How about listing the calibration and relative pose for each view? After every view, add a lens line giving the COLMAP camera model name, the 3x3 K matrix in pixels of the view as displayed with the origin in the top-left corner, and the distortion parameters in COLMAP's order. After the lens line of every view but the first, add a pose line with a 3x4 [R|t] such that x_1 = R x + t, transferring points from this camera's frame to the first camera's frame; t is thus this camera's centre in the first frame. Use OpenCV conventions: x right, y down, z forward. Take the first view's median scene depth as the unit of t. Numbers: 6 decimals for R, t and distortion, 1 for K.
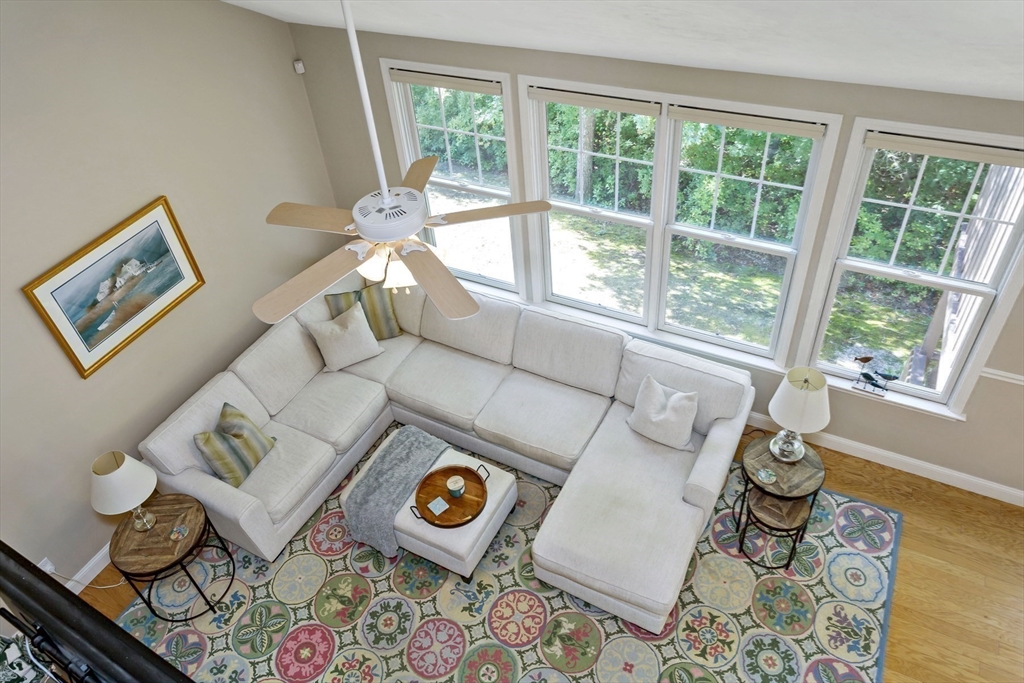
lens RADIAL K [[700.9, 0, 514.9], [0, 700.9, 331.5], [0, 0, 1]] dist [-0.002862, -0.000569]
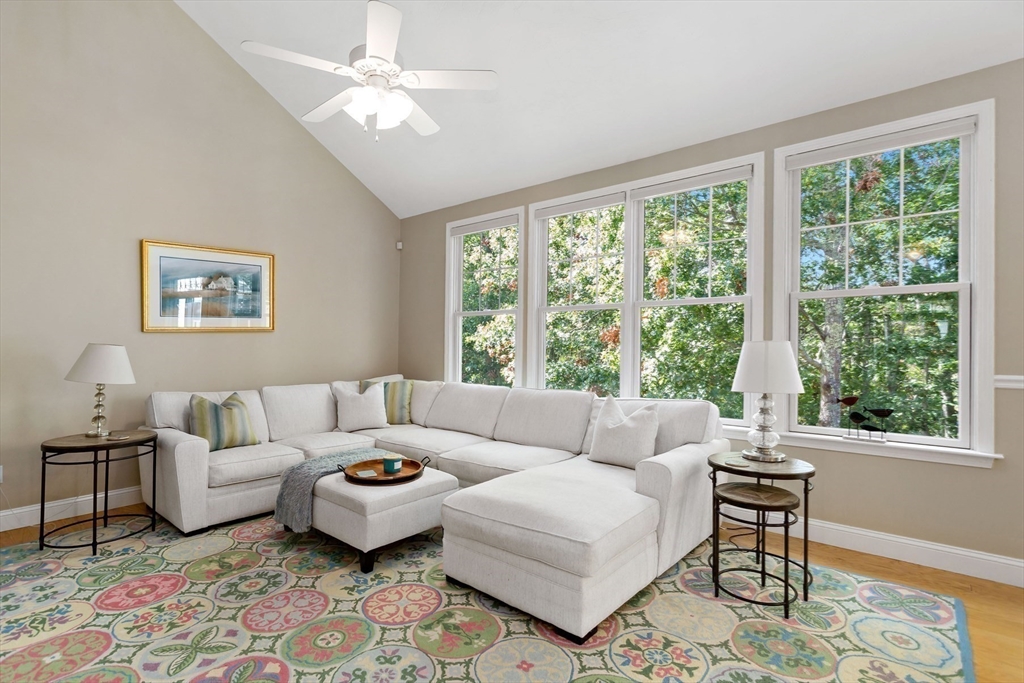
lens RADIAL K [[499.1, 0, 500.4], [0, 499.1, 342.5], [0, 0, 1]] dist [0.000944, 0.000701]
pose [[0.971564, 0.084508, -0.221181, 0.204176], [-0.207514, 0.753750, -0.623538, 0.515647], [0.114022, 0.651705, 0.749853, 0.428371]]
